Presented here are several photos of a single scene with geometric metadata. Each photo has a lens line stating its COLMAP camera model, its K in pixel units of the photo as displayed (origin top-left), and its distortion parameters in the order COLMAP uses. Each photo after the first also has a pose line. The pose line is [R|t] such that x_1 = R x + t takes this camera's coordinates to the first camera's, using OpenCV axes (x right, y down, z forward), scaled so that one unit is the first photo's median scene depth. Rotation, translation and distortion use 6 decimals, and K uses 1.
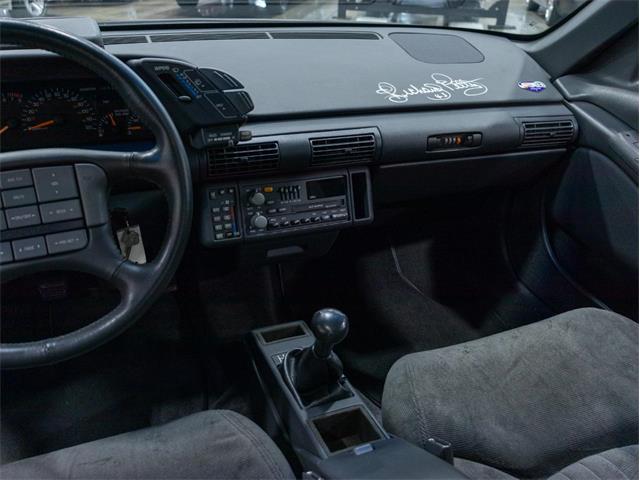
lens RADIAL K [[596.7, 0, 319.8], [0, 596.7, 246.1], [0, 0, 1]] dist [0.010206, -0.008894]
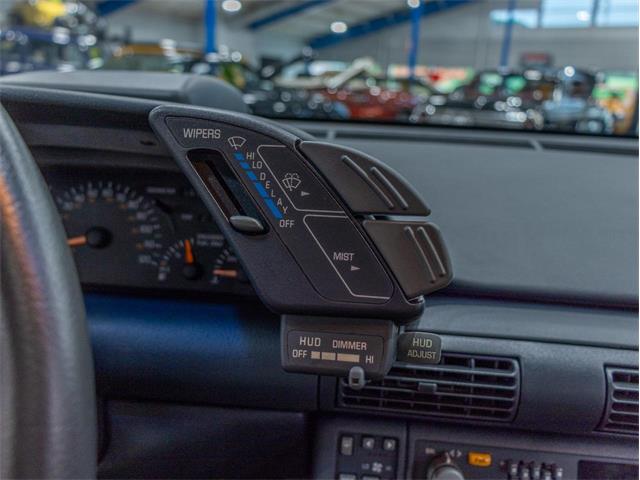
lens RADIAL K [[535.5, 0, 320.0], [0, 535.5, 240.0], [0, 0, 1]] dist [0.002041, 0.000812]
pose [[0.892664, 0.128747, -0.431943, -0.046171], [-0.226613, 0.956601, -0.183195, -0.159241], [0.389612, 0.261415, 0.883099, 0.622774]]
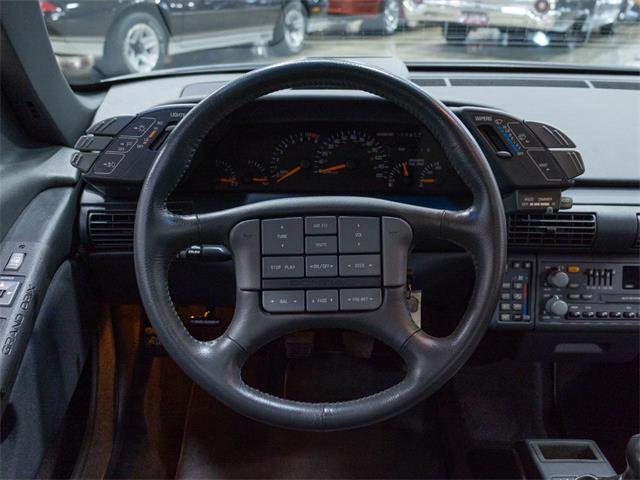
lens RADIAL K [[729.6, 0, 320.3], [0, 729.6, 249.6], [0, 0, 1]] dist [0.014400, 0.009653]
pose [[0.936259, 0.125083, -0.328290, -0.091900], [-0.157751, 0.984647, -0.074728, 0.007655], [0.313902, 0.121752, 0.941617, -0.049610]]
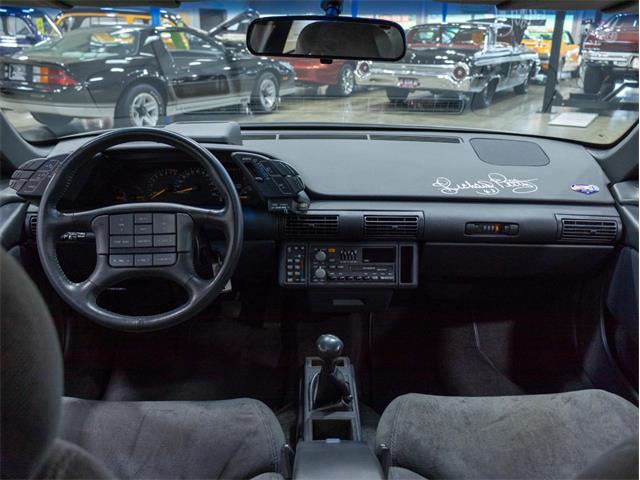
lens RADIAL K [[635.0, 0, 320.0], [0, 635.0, 240.0], [0, 0, 1]] dist [0.040962, 0.001071]
pose [[0.925918, 0.097124, -0.365024, 0.430575], [-0.152725, 0.980124, -0.126616, 0.069287], [0.345472, 0.172985, 0.922348, -0.332856]]
